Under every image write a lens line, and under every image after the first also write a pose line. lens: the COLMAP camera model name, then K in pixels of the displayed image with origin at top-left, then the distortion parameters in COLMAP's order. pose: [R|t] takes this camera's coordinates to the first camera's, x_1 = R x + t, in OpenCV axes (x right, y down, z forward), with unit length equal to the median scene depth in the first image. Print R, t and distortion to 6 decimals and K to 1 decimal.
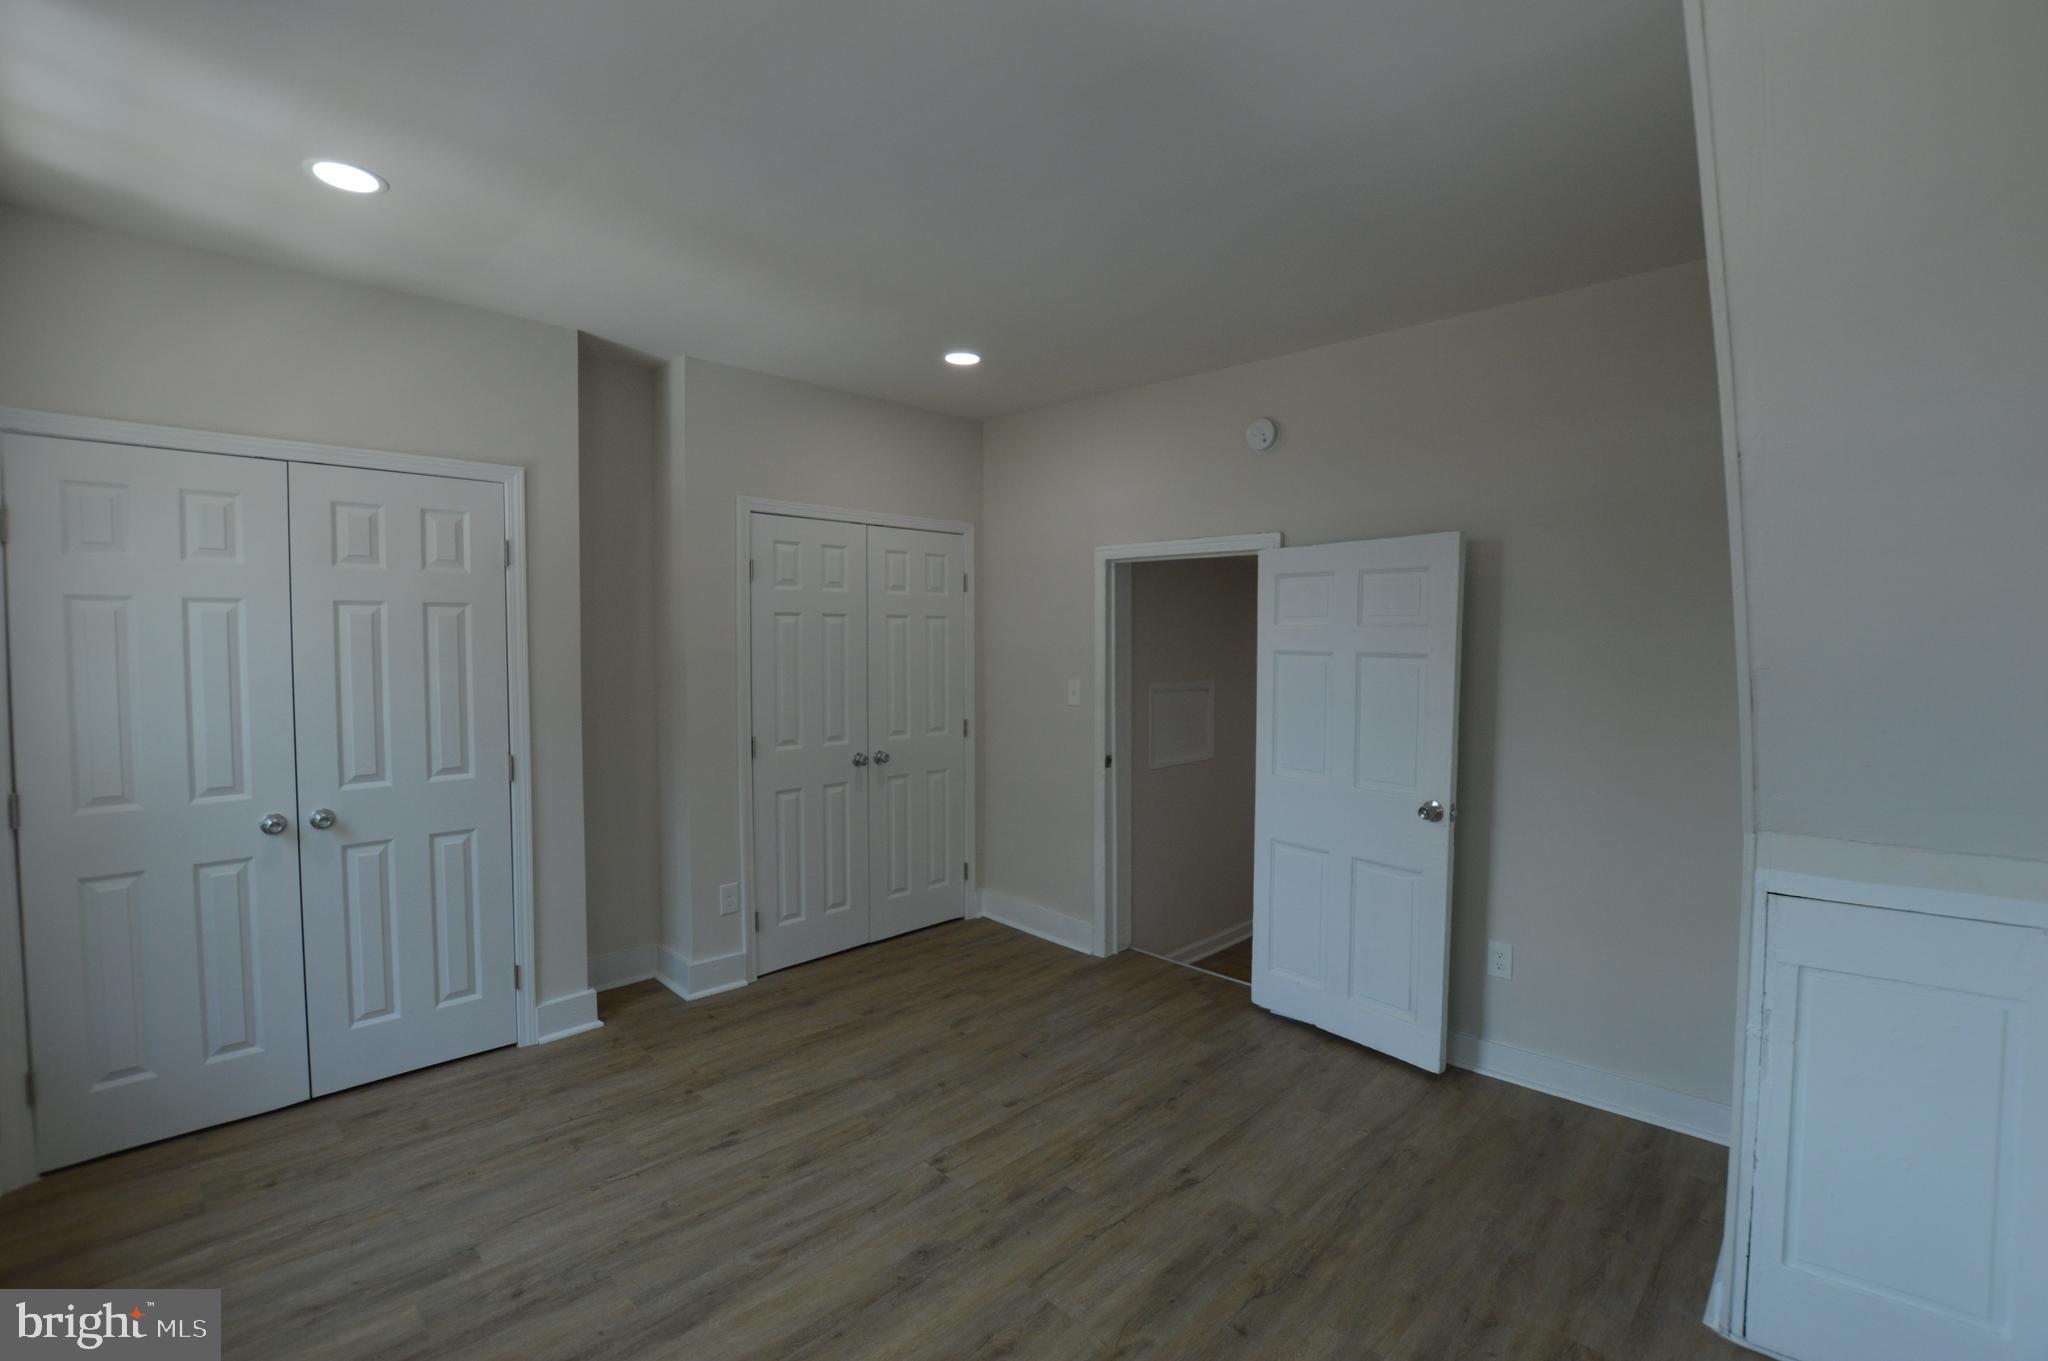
lens RADIAL K [[908.8, 0, 1018.7], [0, 908.8, 678.9], [0, 0, 1]] dist [-0.036332, 0.005566]
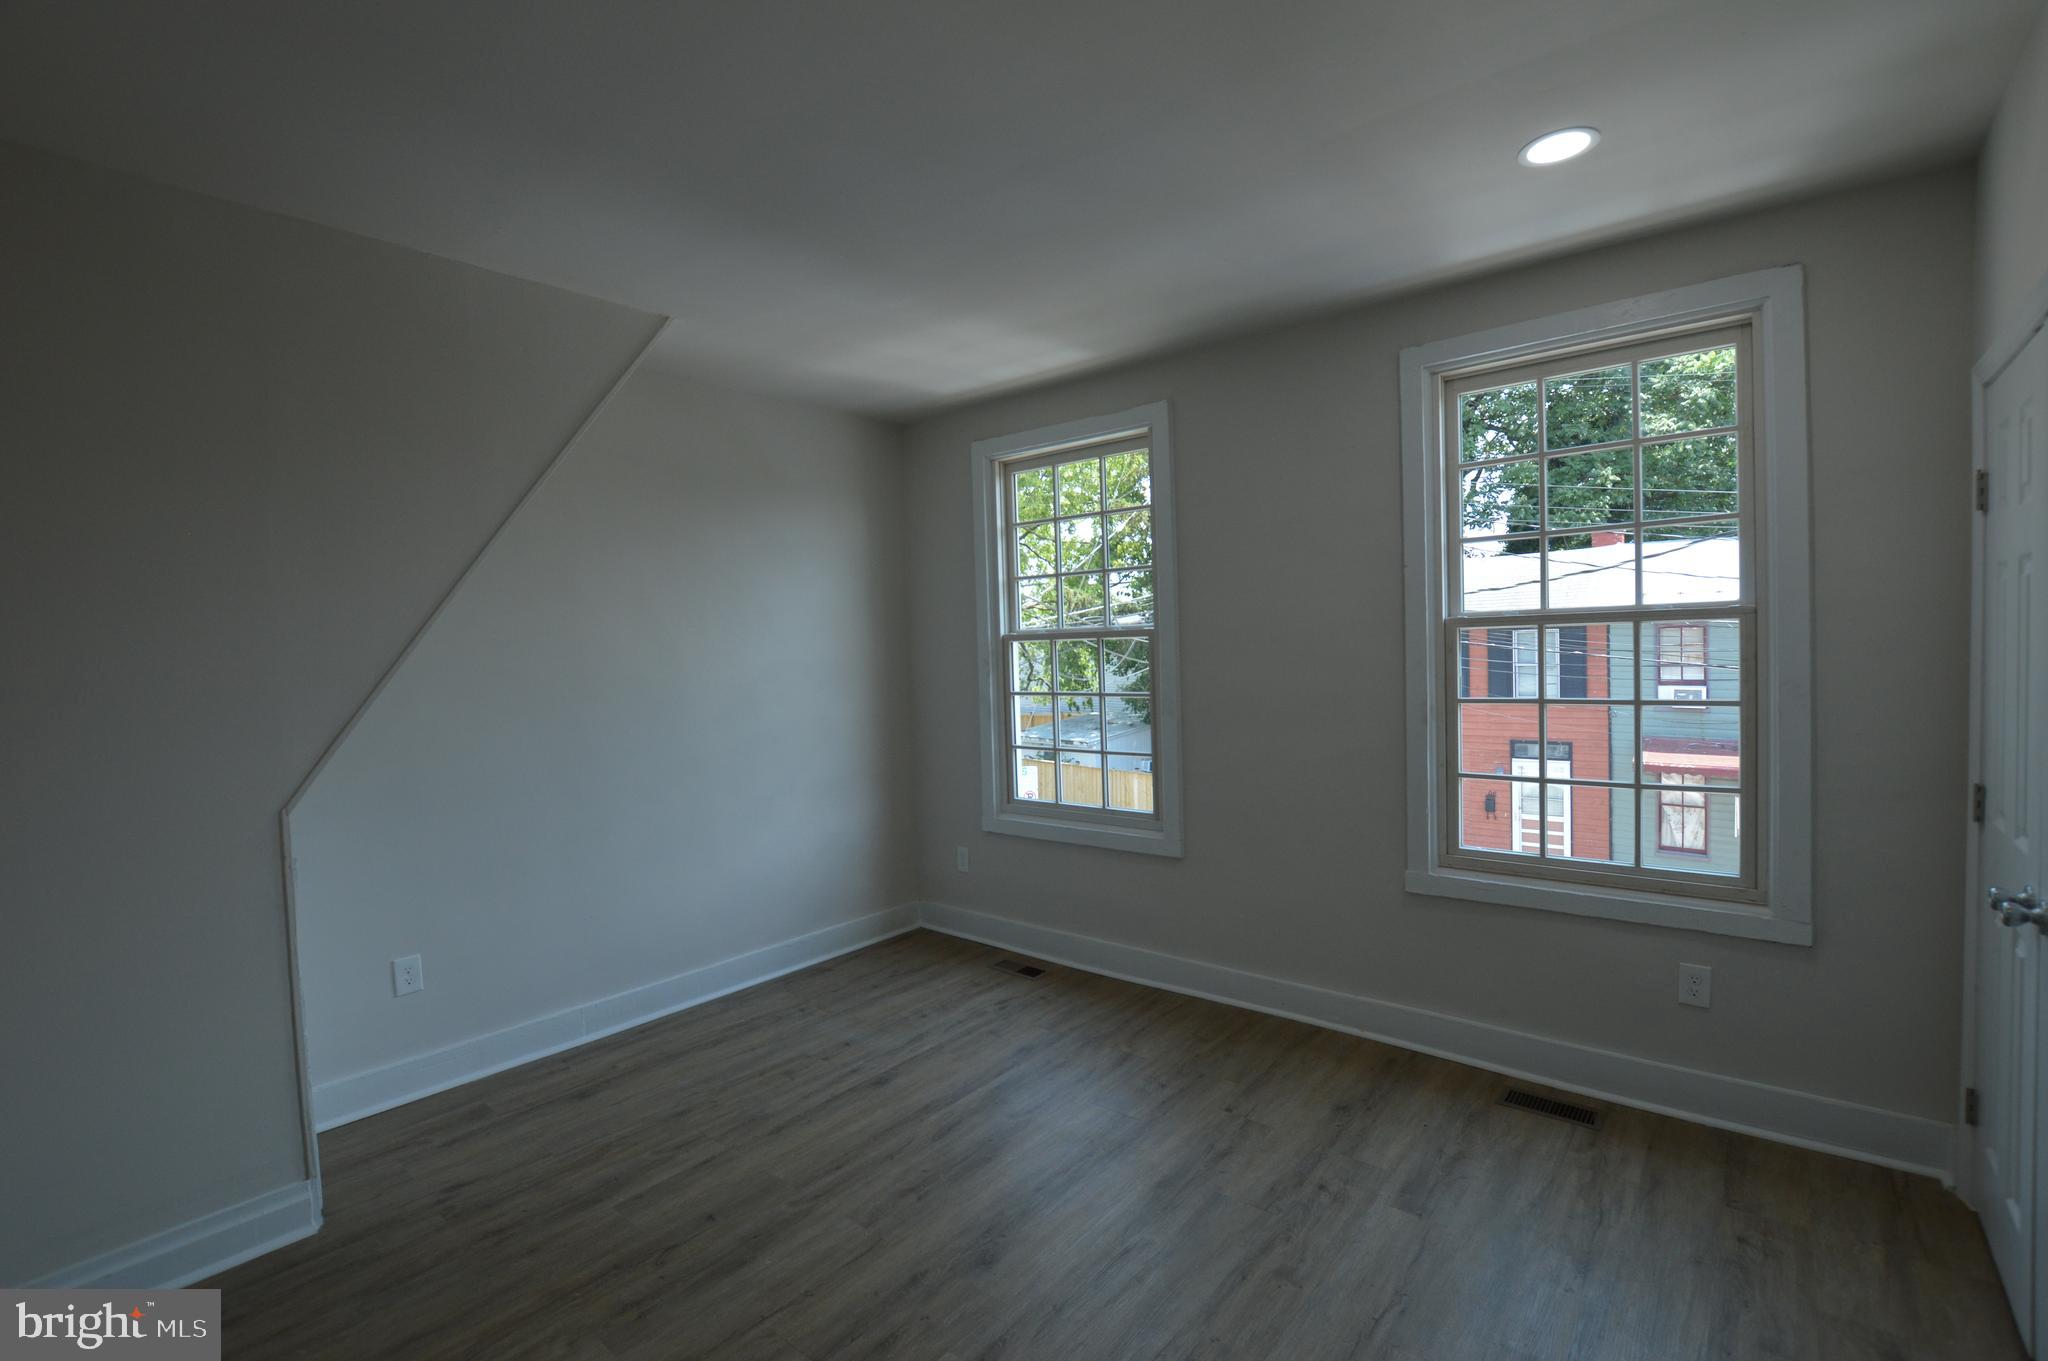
lens RADIAL K [[908.8, 0, 1025.4], [0, 908.8, 674.1], [0, 0, 1]] dist [-0.036332, 0.005566]
pose [[-0.995809, 0.028661, -0.086855, -0.060721], [0.022197, 0.996974, 0.074493, -0.057678], [0.088727, 0.072253, -0.993432, 1.429212]]
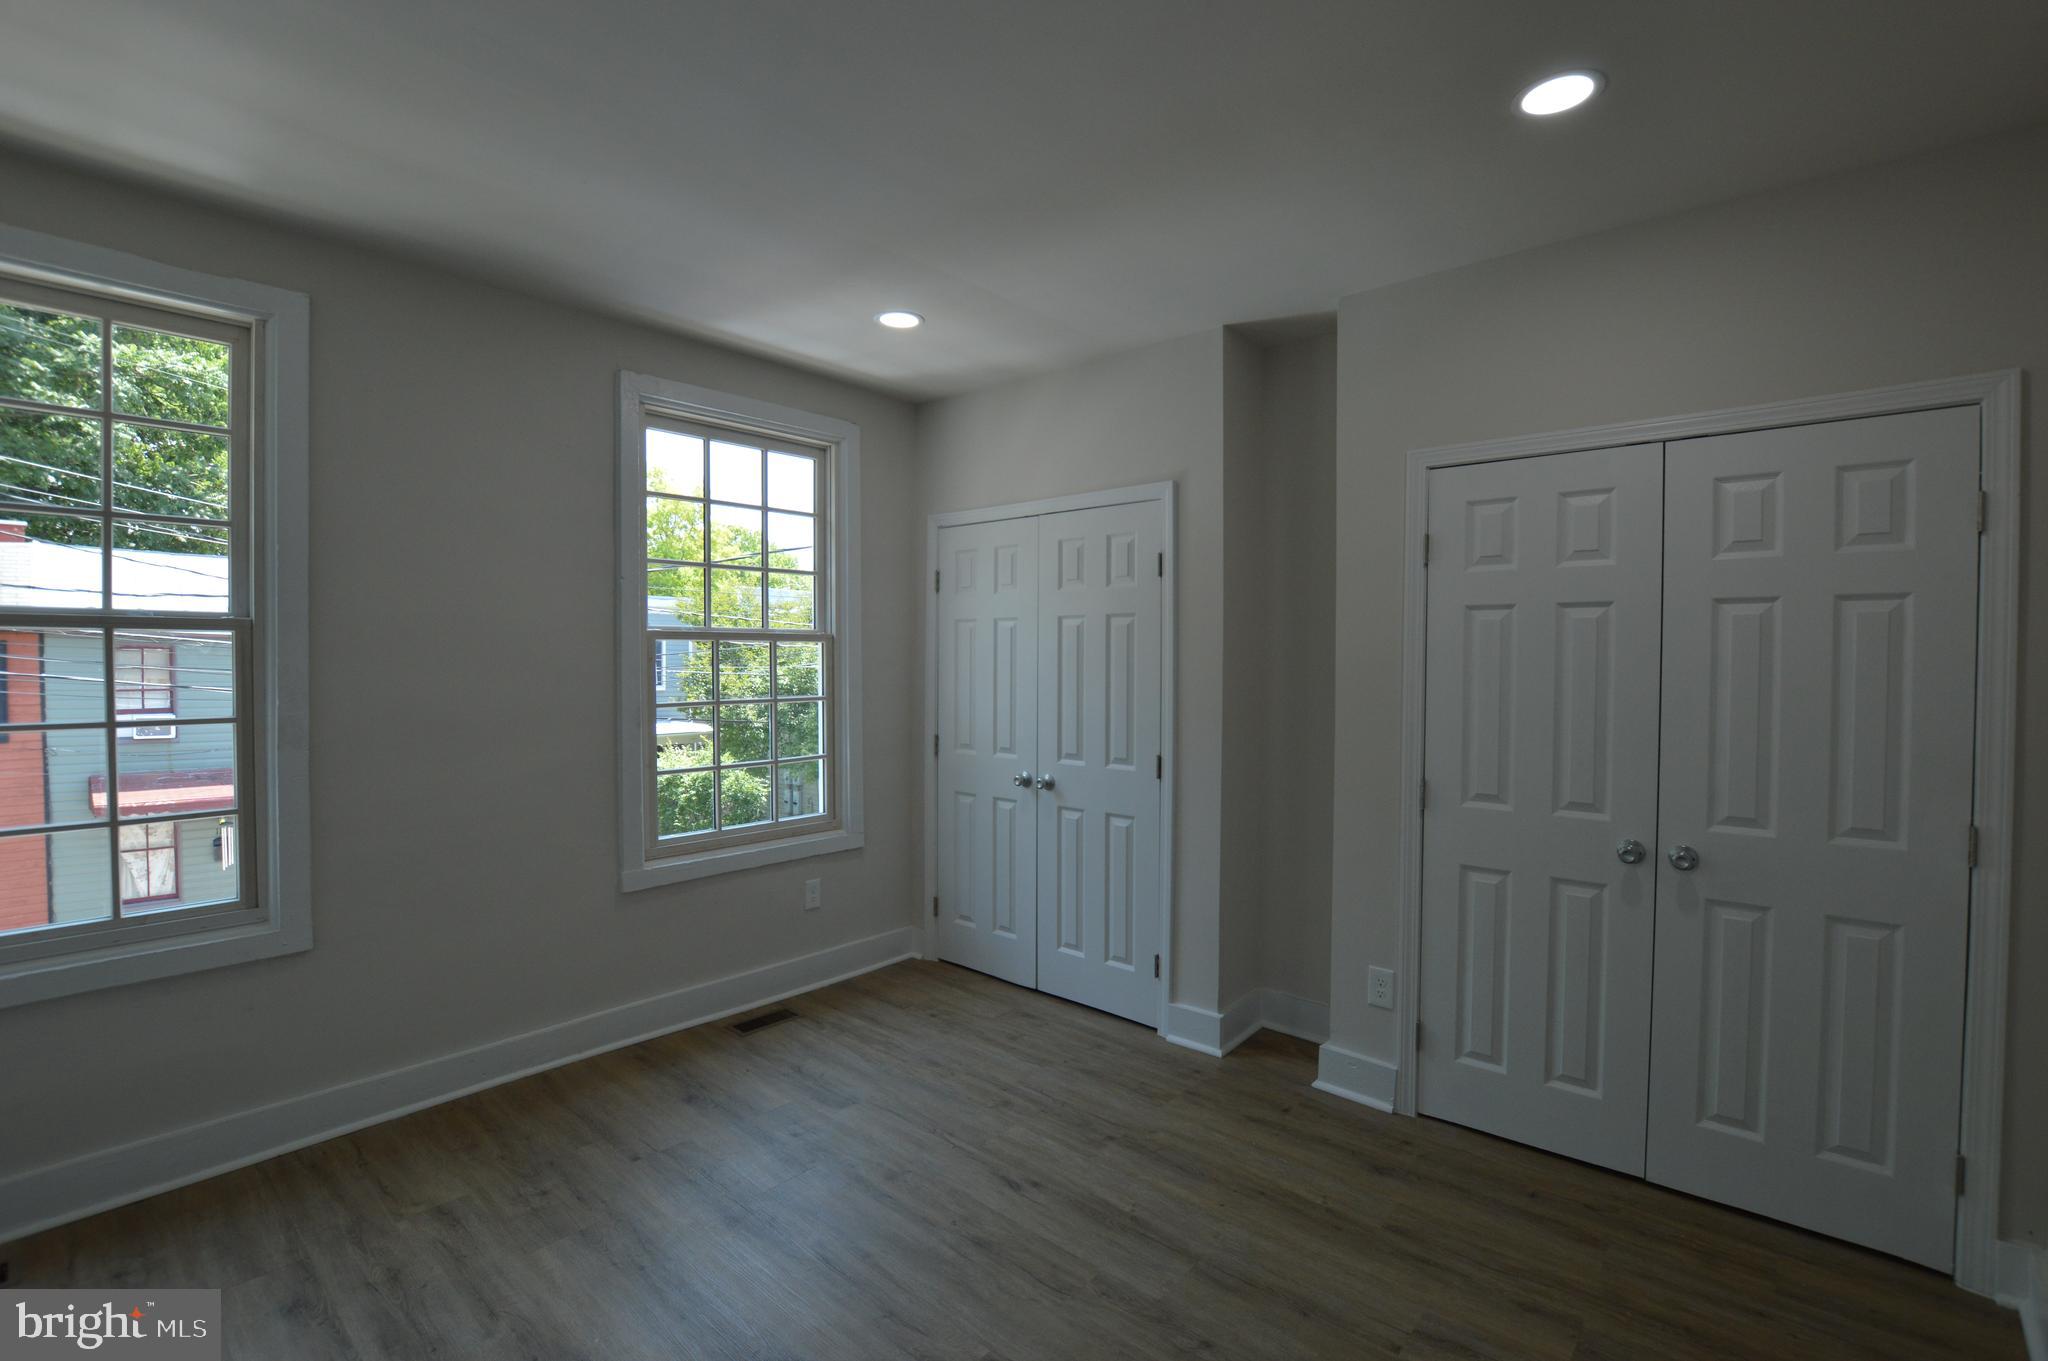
lens RADIAL K [[908.8, 0, 1025.1], [0, 908.8, 674.6], [0, 0, 1]] dist [-0.036332, 0.005566]
pose [[0.061777, 0.017574, -0.997935, 0.529015], [-0.050918, 0.998599, 0.014434, -0.018183], [0.996790, 0.049922, 0.062585, 0.832127]]
